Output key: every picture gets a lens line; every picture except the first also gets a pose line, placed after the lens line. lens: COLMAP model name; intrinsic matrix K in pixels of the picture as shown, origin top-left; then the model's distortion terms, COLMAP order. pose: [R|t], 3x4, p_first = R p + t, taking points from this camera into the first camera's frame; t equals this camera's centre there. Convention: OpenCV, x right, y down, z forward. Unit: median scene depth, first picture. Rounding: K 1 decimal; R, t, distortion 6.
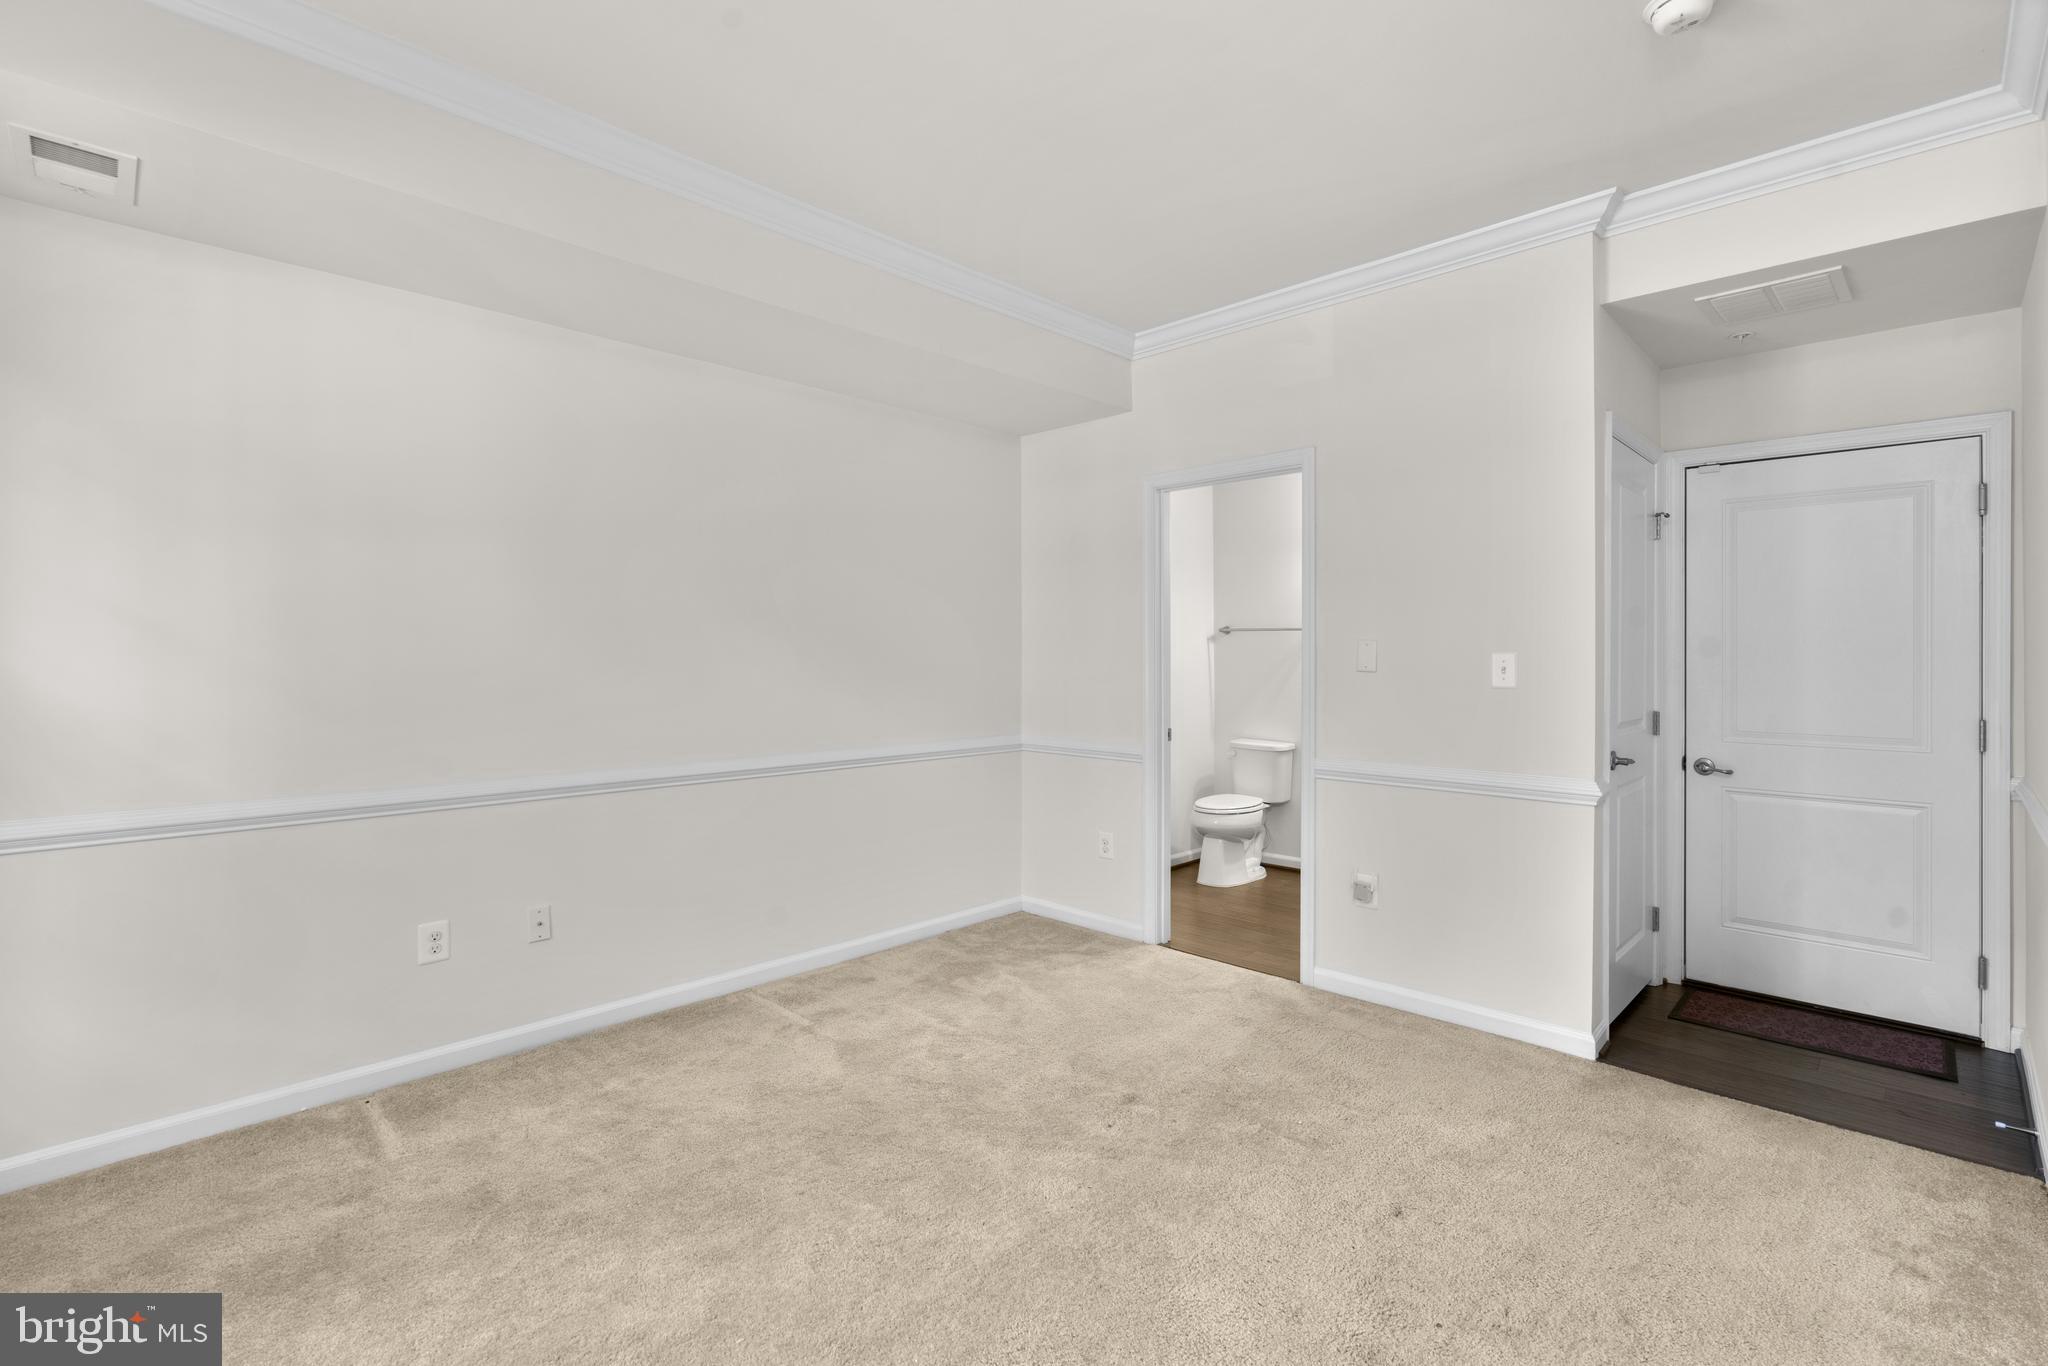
lens RADIAL K [[927.9, 0, 1013.5], [0, 927.9, 668.4], [0, 0, 1]] dist [-0.011876, 0.006683]
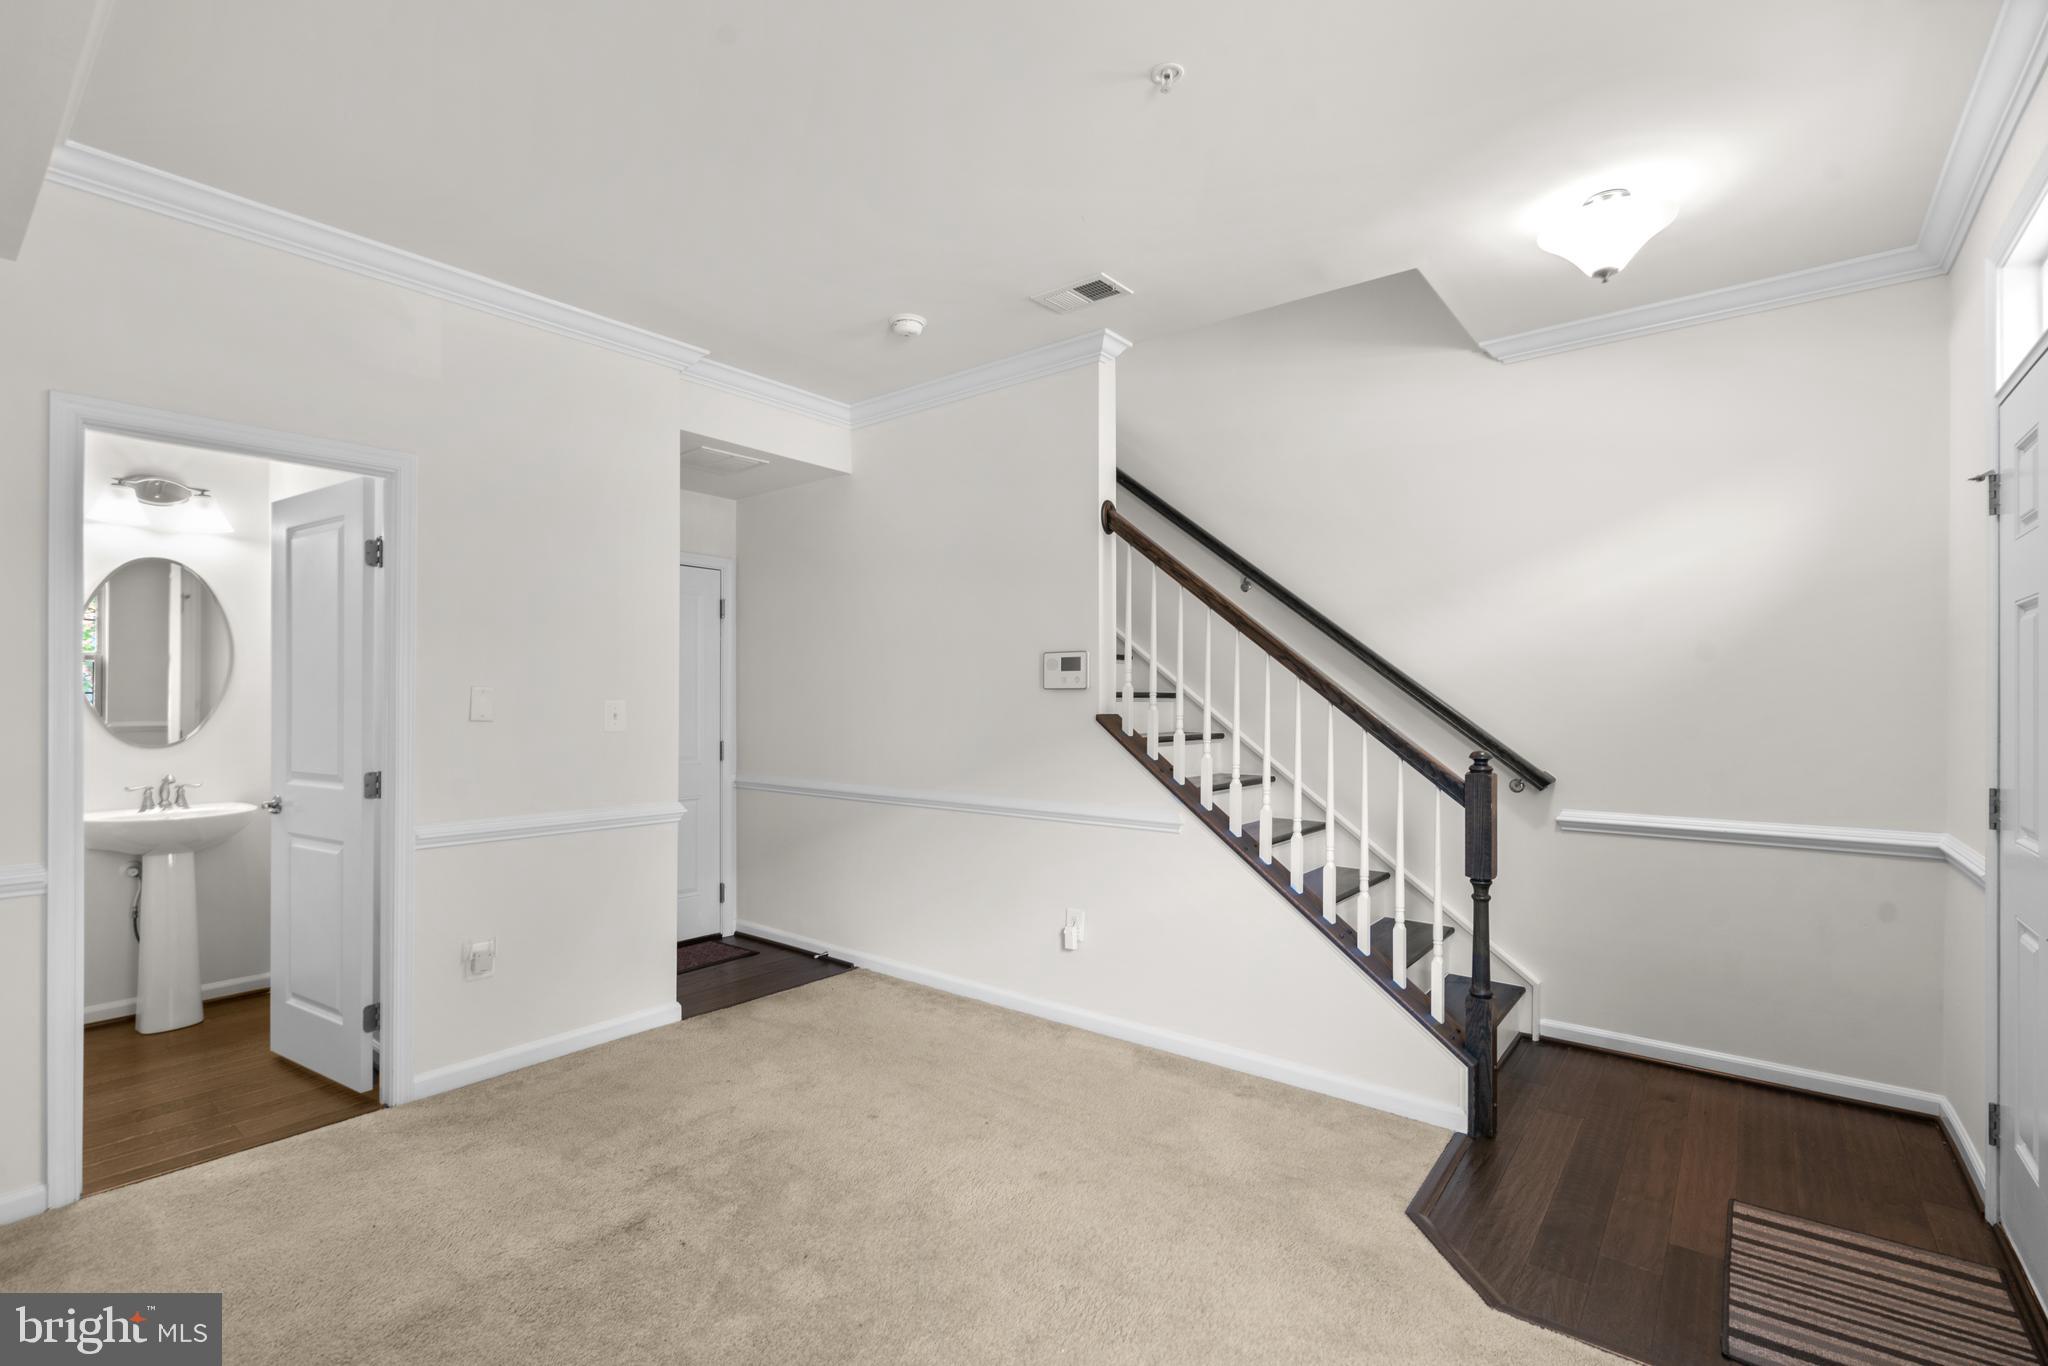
lens RADIAL K [[928.3, 0, 1011.6], [0, 928.3, 696.0], [0, 0, 1]] dist [-0.012330, 0.006580]
pose [[-0.098899, 0.003900, 0.995090, -0.575530], [0.011519, 0.999930, -0.002774, -0.012496], [-0.995031, 0.011188, -0.098937, 0.555784]]
